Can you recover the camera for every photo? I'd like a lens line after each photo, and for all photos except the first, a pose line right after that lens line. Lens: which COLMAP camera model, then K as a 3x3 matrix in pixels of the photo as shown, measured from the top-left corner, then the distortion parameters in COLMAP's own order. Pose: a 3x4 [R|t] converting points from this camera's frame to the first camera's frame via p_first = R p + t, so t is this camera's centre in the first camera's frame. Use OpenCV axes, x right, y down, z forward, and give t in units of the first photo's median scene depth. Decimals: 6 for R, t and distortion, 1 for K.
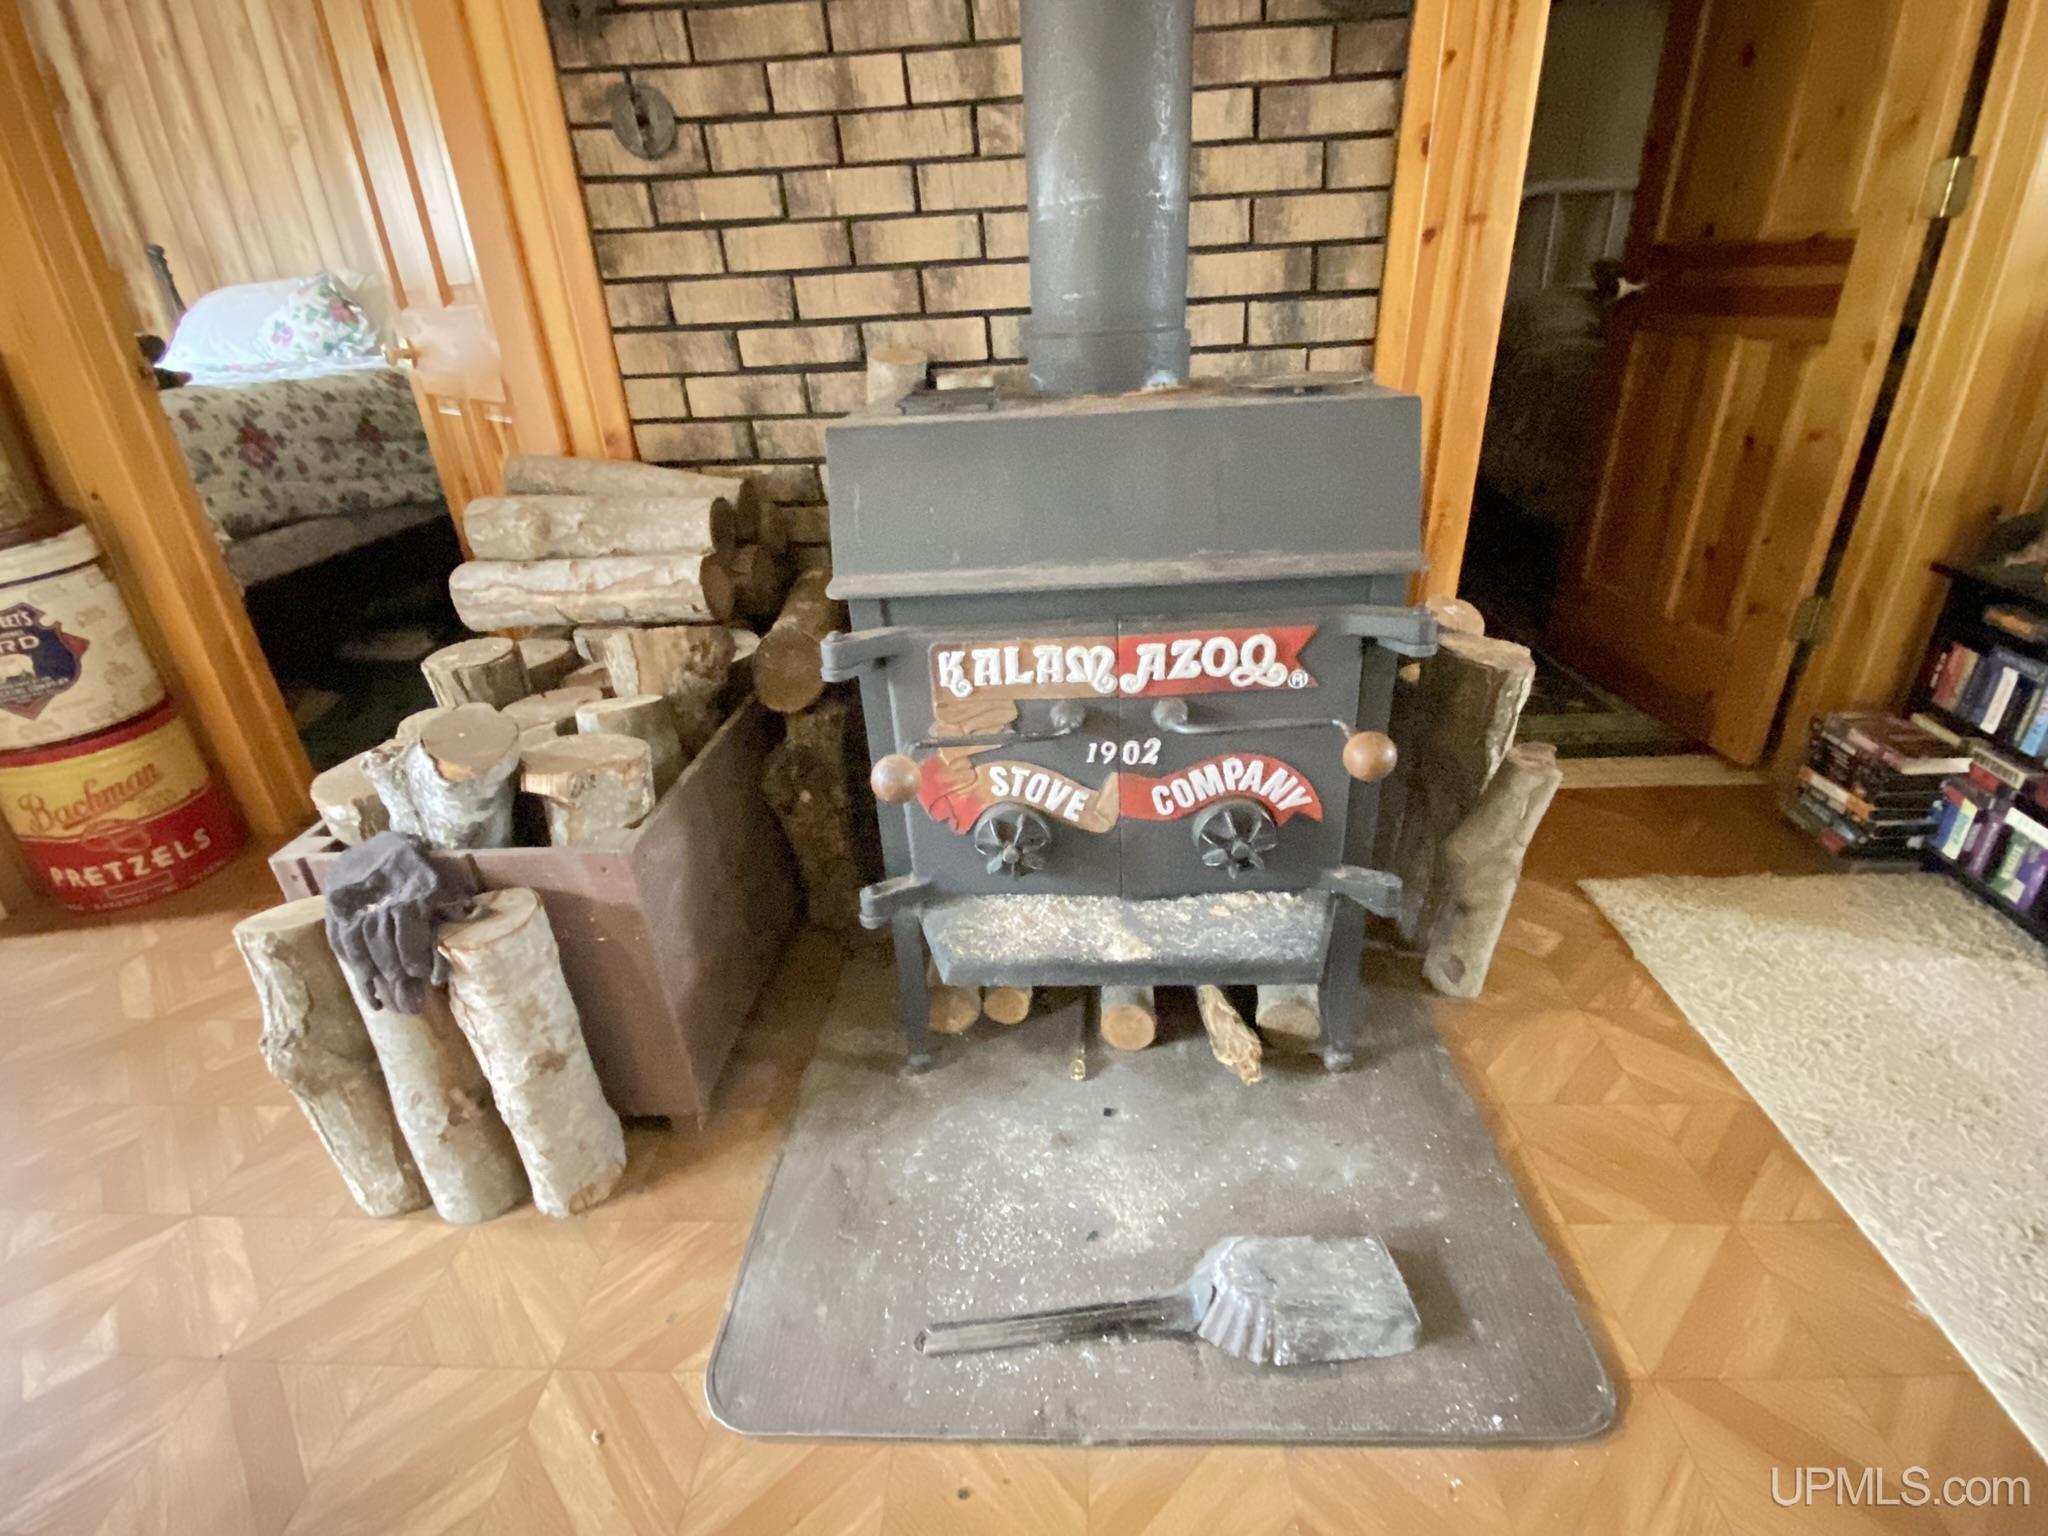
lens RADIAL K [[959.0, 0, 1025.2], [0, 959.0, 769.9], [0, 0, 1]] dist [0.009239, -0.013696]
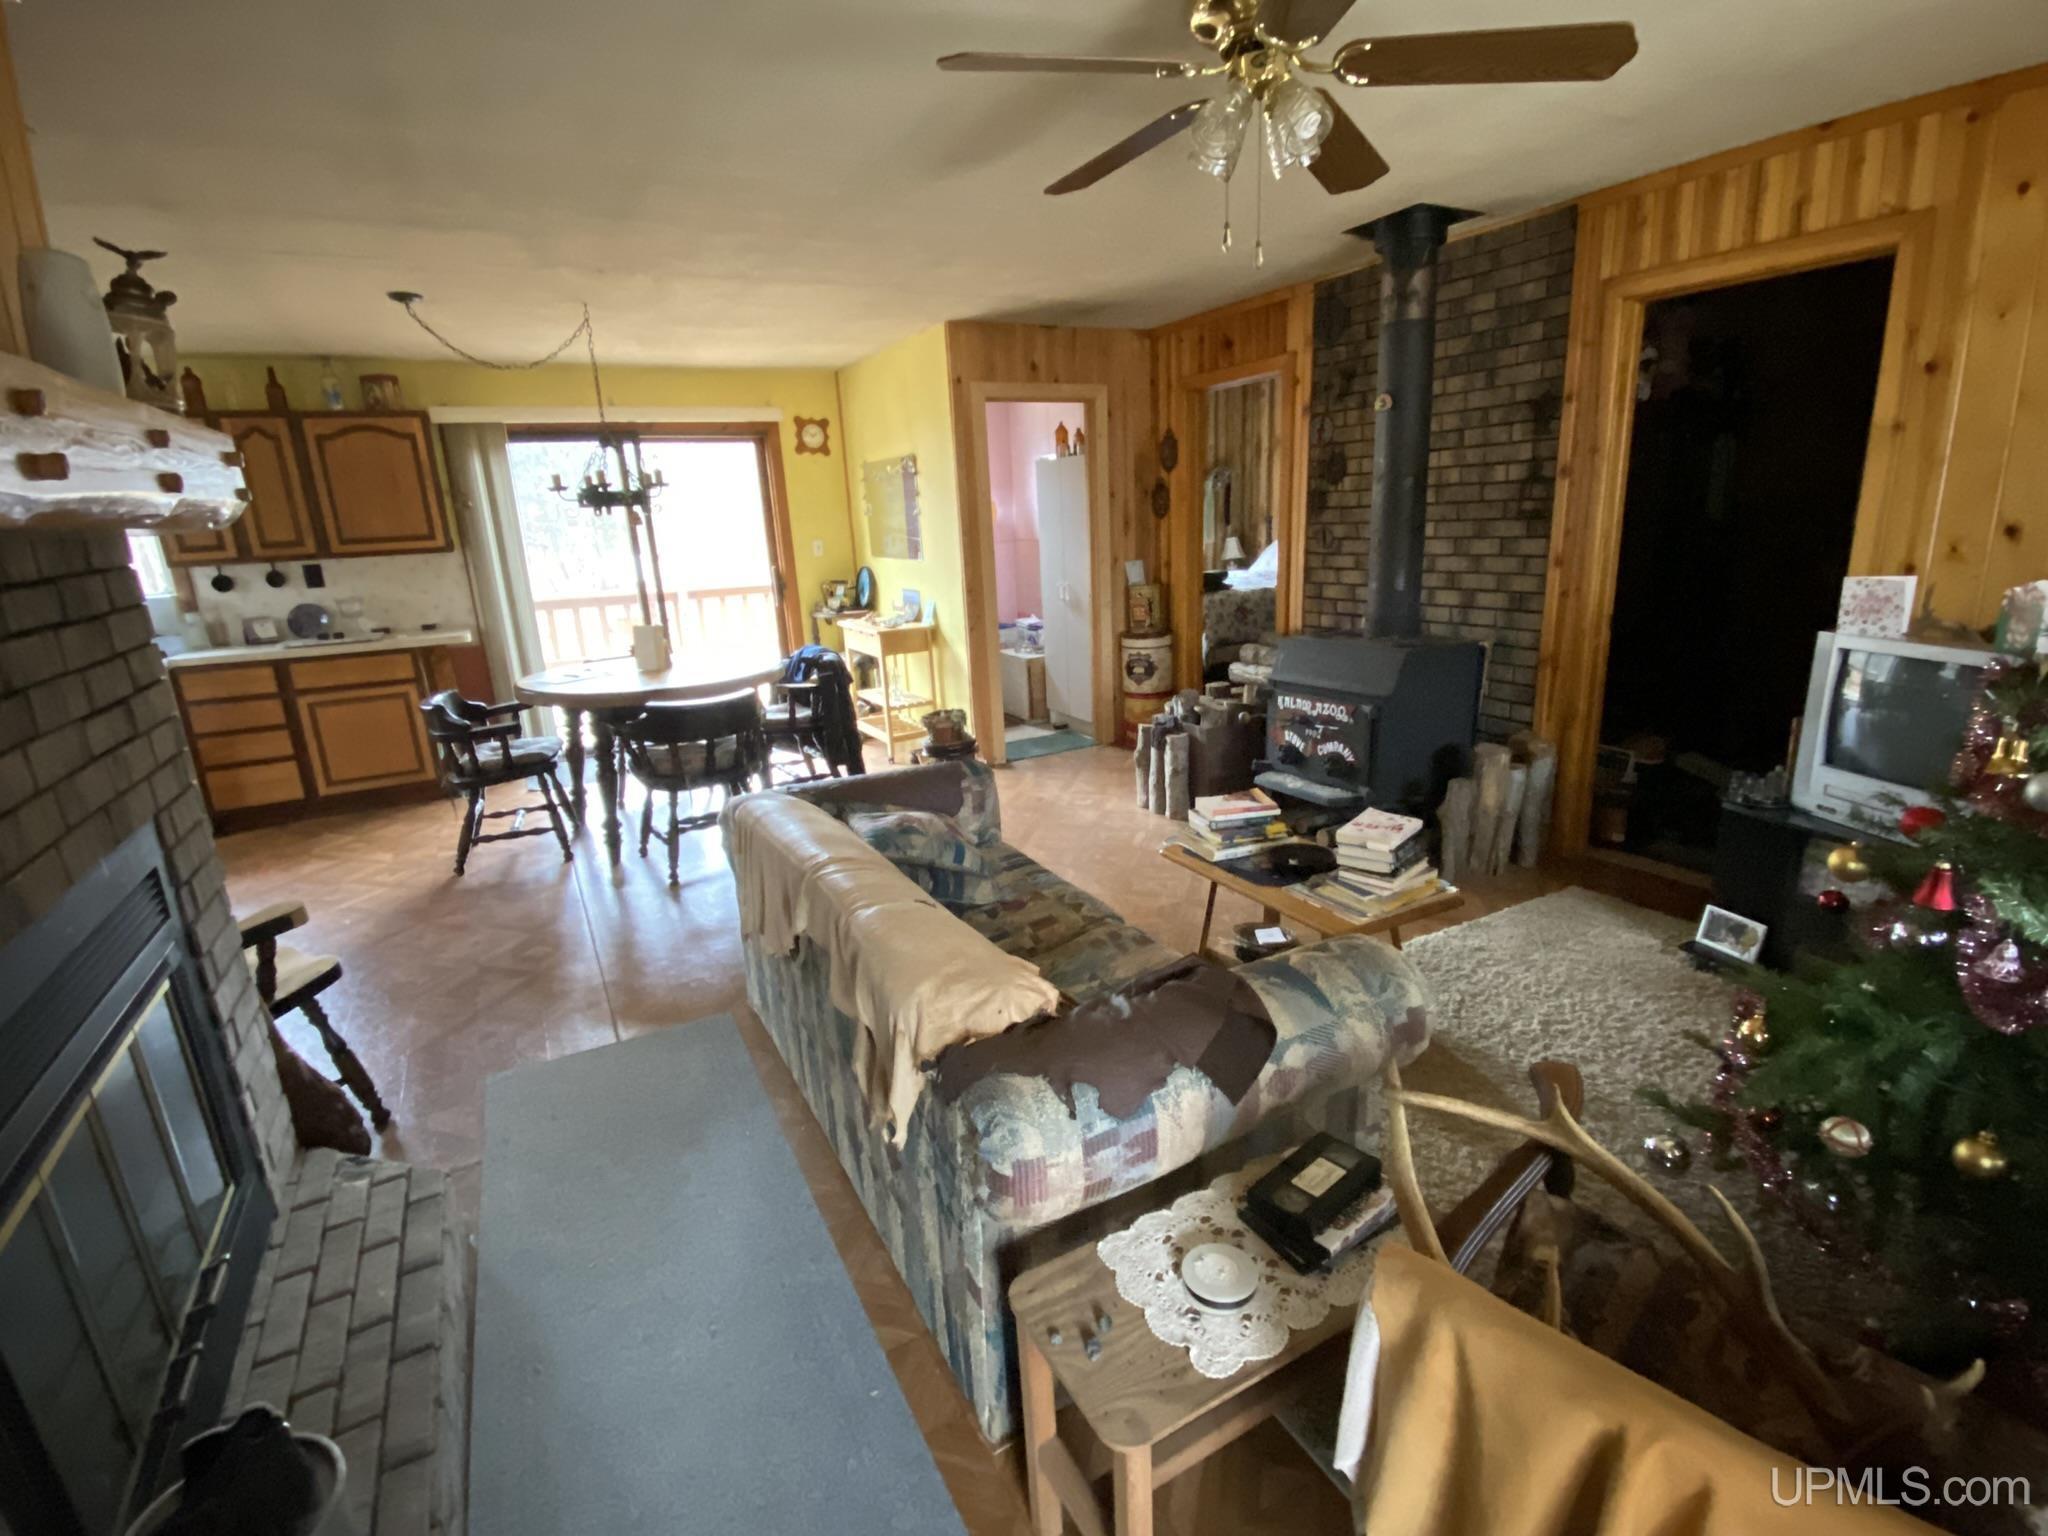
lens RADIAL K [[959.0, 0, 1019.6], [0, 959.0, 767.2], [0, 0, 1]] dist [0.009239, -0.013696]
pose [[0.515108, 0.237898, -0.823449, 1.879205], [-0.356539, 0.933120, 0.046550, 0.241273], [0.779451, 0.269613, 0.565477, -1.377482]]
